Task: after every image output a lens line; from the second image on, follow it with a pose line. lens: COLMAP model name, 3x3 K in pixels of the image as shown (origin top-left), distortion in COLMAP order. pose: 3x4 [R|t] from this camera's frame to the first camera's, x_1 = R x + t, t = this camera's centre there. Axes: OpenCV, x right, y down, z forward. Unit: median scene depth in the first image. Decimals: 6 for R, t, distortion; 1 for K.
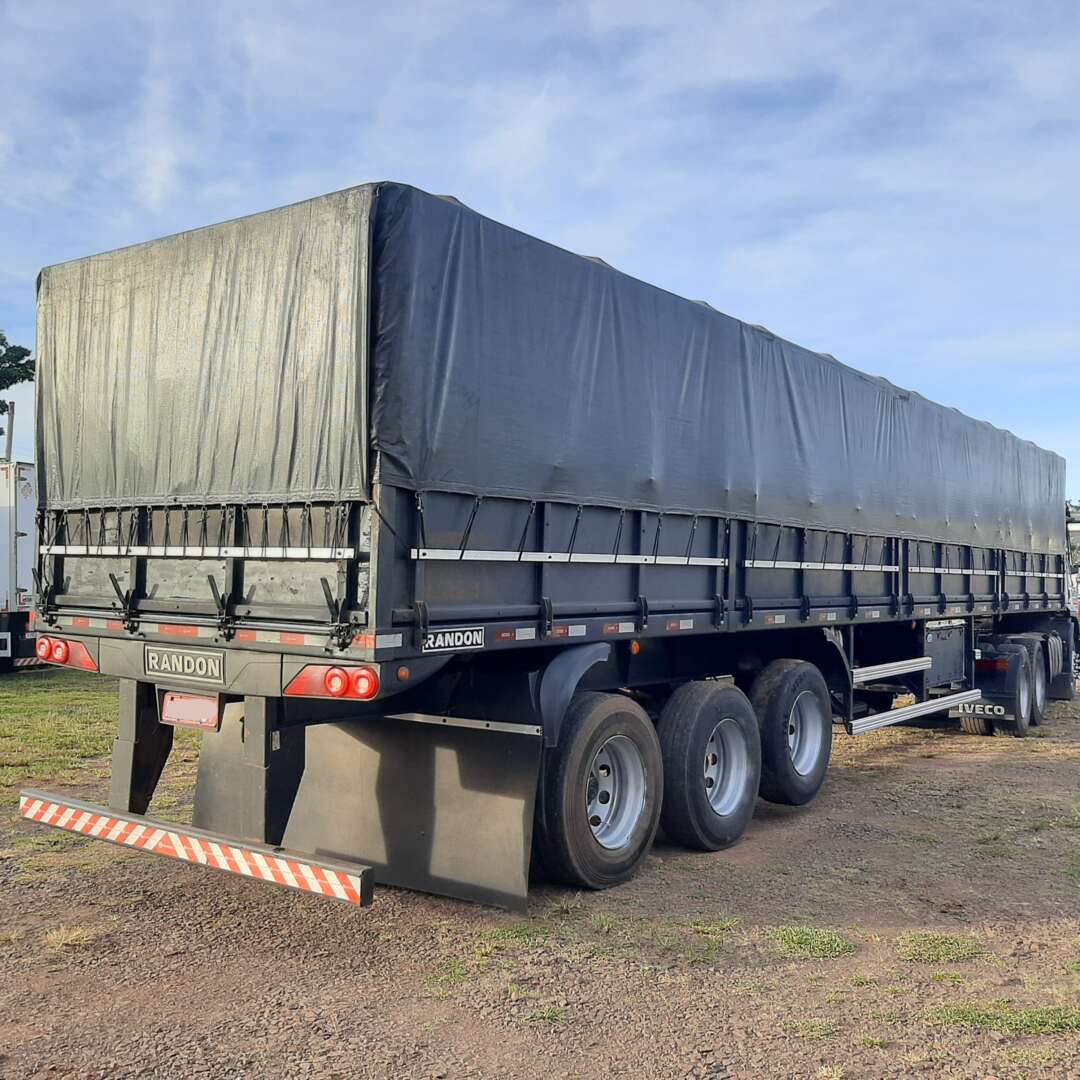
lens RADIAL K [[1124.5, 0, 515.7], [0, 1124.5, 540.0], [0, 0, 1]] dist [0.079177, -0.157789]
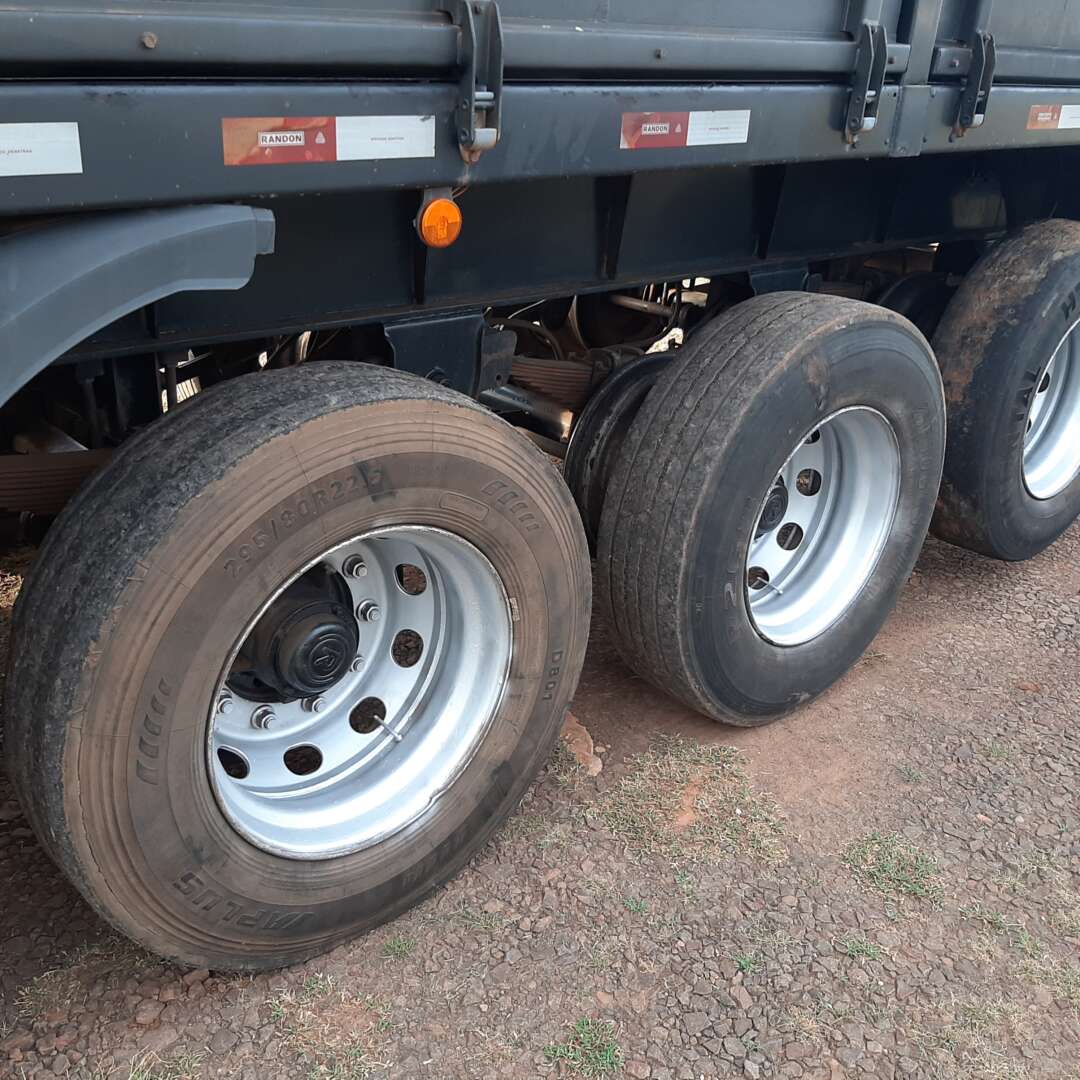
lens RADIAL K [[1124.5, 0, 515.7], [0, 1124.5, 540.0], [0, 0, 1]] dist [0.079177, -0.157789]
pose [[0.978771, 0.109101, -0.173508, 0.165212], [-0.022946, 0.899559, 0.436195, 0.045811], [0.203670, -0.422954, 0.882966, 0.706018]]
